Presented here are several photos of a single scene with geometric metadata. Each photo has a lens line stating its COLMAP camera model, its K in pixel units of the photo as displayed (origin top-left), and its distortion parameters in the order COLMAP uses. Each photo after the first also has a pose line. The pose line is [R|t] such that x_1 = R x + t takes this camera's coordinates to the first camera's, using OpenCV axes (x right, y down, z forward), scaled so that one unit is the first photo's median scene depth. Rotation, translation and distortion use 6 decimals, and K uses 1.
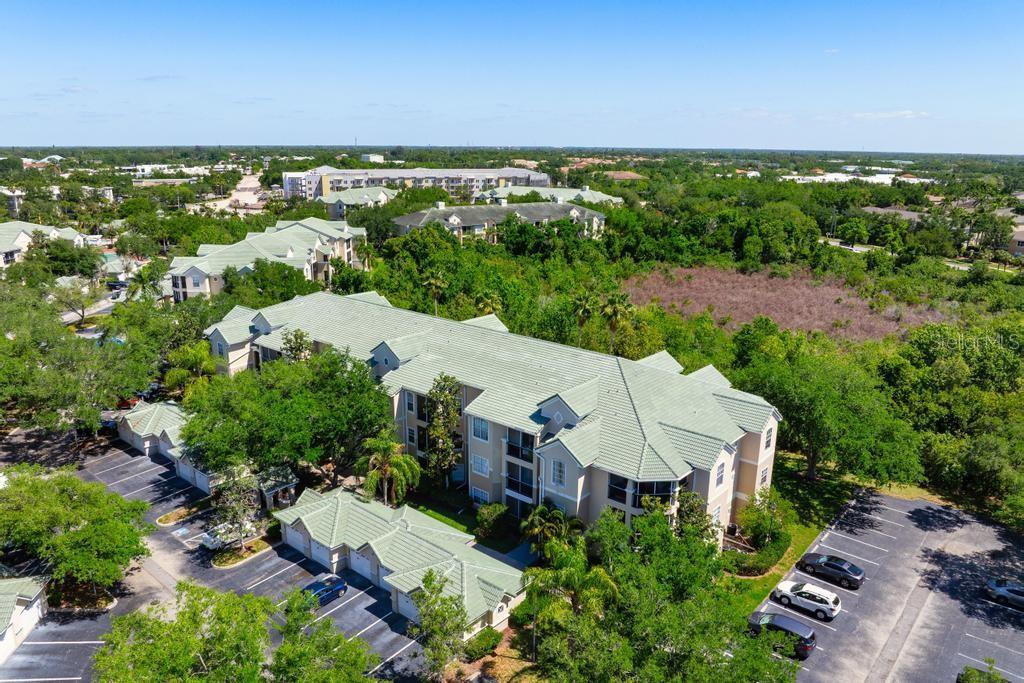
lens RADIAL K [[716.6, 0, 512.0], [0, 716.6, 341.5], [0, 0, 1]] dist [-0.002571, -0.000968]
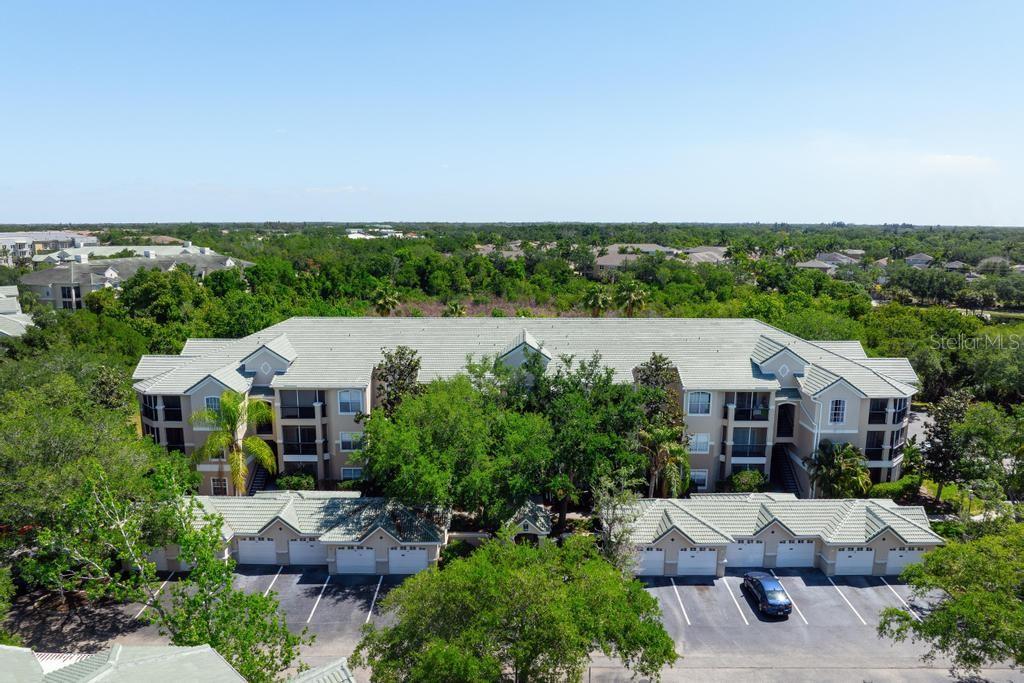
lens RADIAL K [[716.6, 0, 512.0], [0, 716.6, 341.5], [0, 0, 1]] dist [-0.002571, -0.000968]
pose [[0.763020, -0.110826, 0.636803, -0.775927], [0.175039, 0.983808, -0.038516, 0.032183], [-0.622223, 0.140854, 0.770064, 0.379815]]
